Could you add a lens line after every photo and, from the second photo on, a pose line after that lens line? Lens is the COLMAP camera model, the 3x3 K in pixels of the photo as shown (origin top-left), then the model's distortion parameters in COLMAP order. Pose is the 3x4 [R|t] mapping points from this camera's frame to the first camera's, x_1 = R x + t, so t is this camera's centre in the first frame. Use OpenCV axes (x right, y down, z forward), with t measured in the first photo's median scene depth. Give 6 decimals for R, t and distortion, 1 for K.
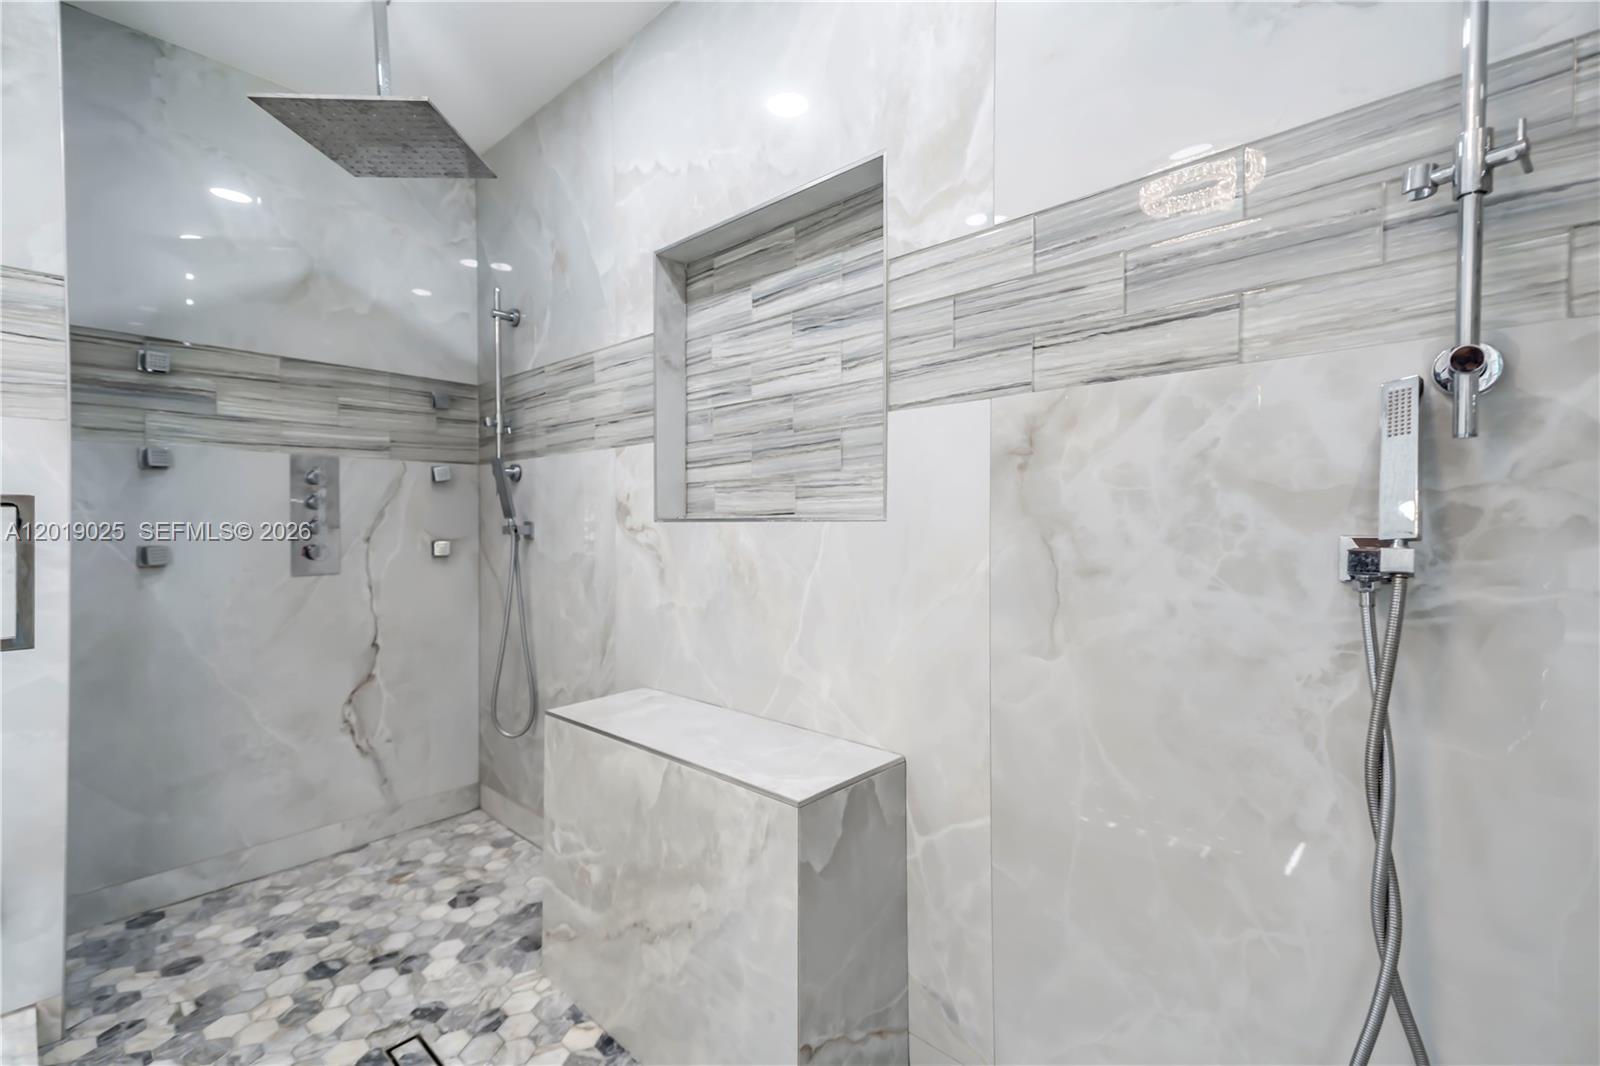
lens RADIAL K [[709.2, 0, 798.5], [0, 709.2, 522.3], [0, 0, 1]] dist [0.037308, -0.000860]
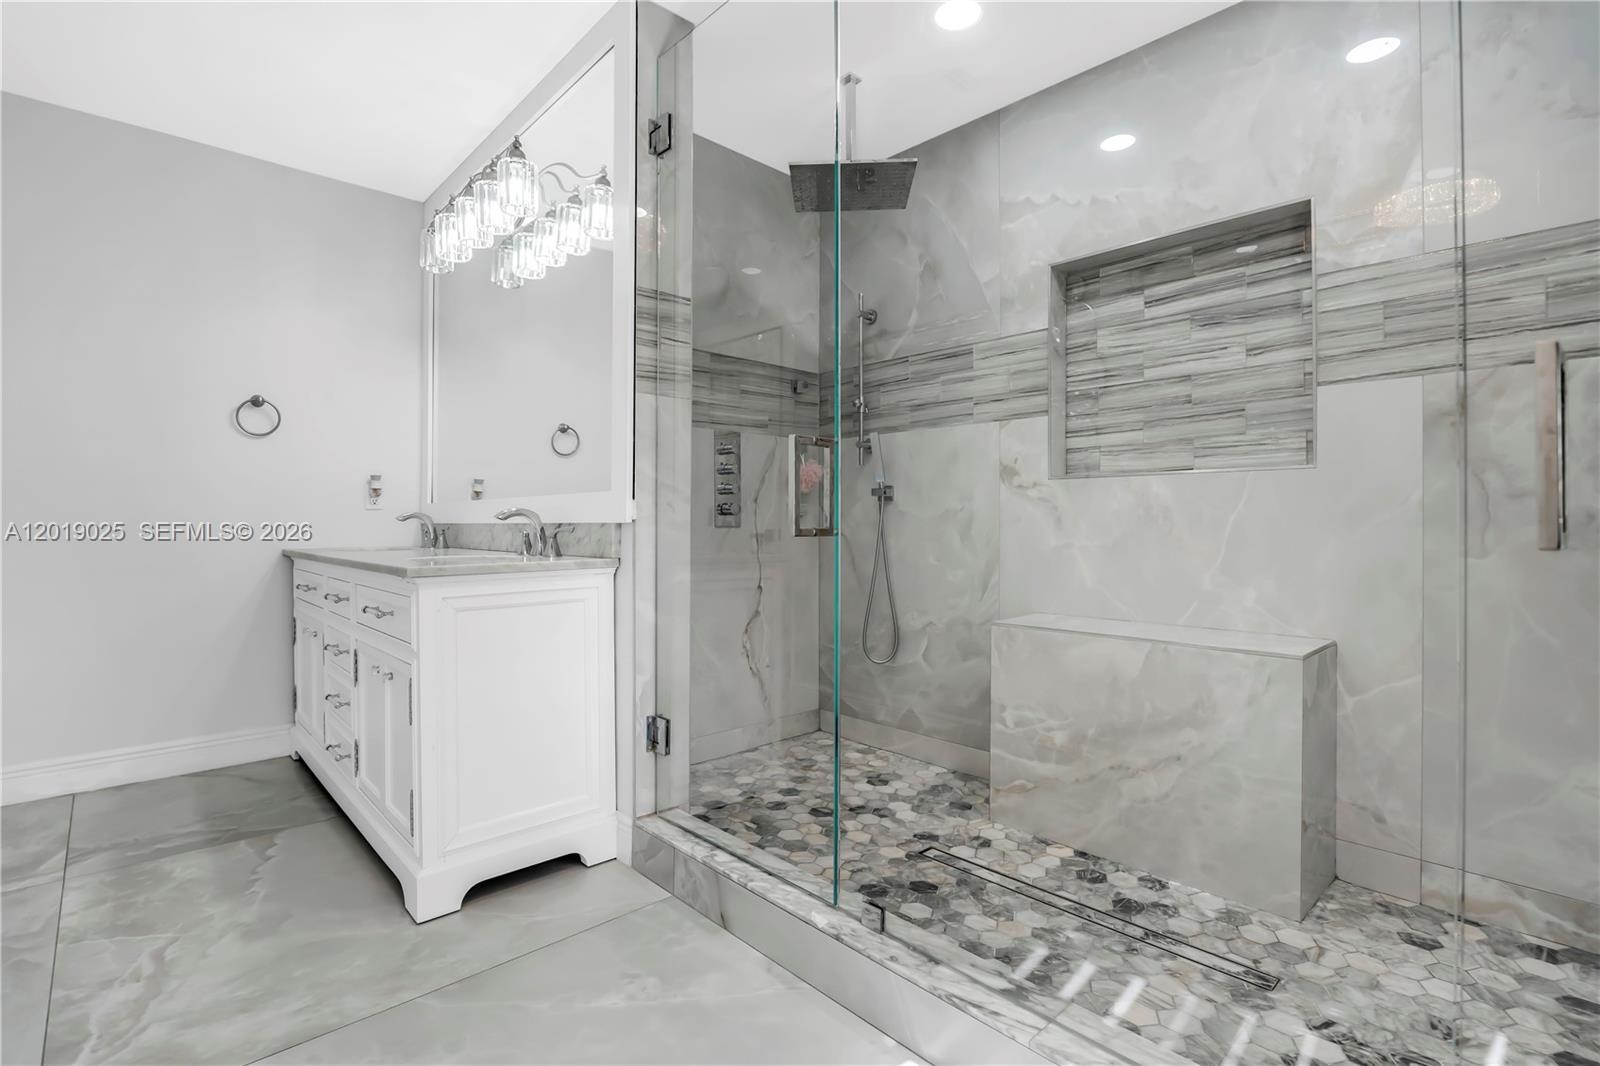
lens RADIAL K [[754.7, 0, 801.2], [0, 754.7, 519.2], [0, 0, 1]] dist [-0.022265, 0.003004]
pose [[0.997605, 0.004909, -0.068998, -0.601459], [-0.005255, 0.999975, -0.004834, 0.085978], [0.068973, 0.005185, 0.997605, -0.381189]]
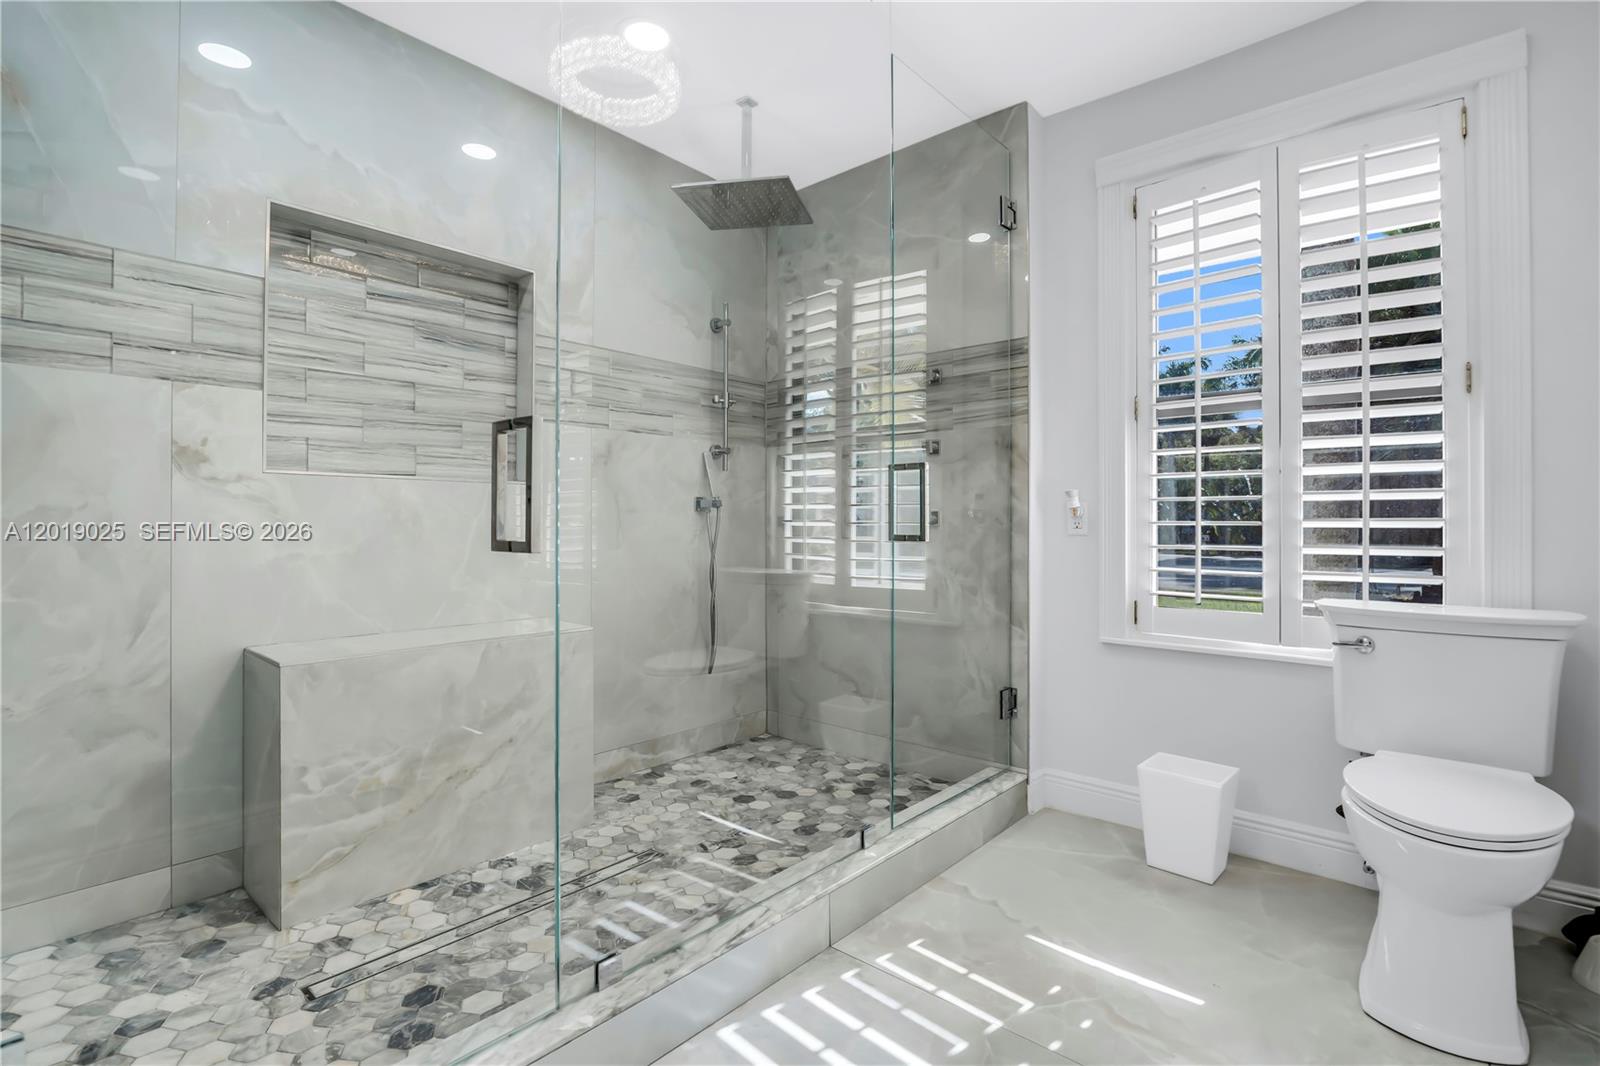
lens RADIAL K [[754.7, 0, 808.2], [0, 754.7, 519.6], [0, 0, 1]] dist [-0.022265, 0.003004]
pose [[-0.041545, 0.008457, 0.999101, -1.380522], [-0.002362, 0.999961, -0.008562, 0.077529], [-0.999134, -0.002715, -0.041523, 0.332294]]
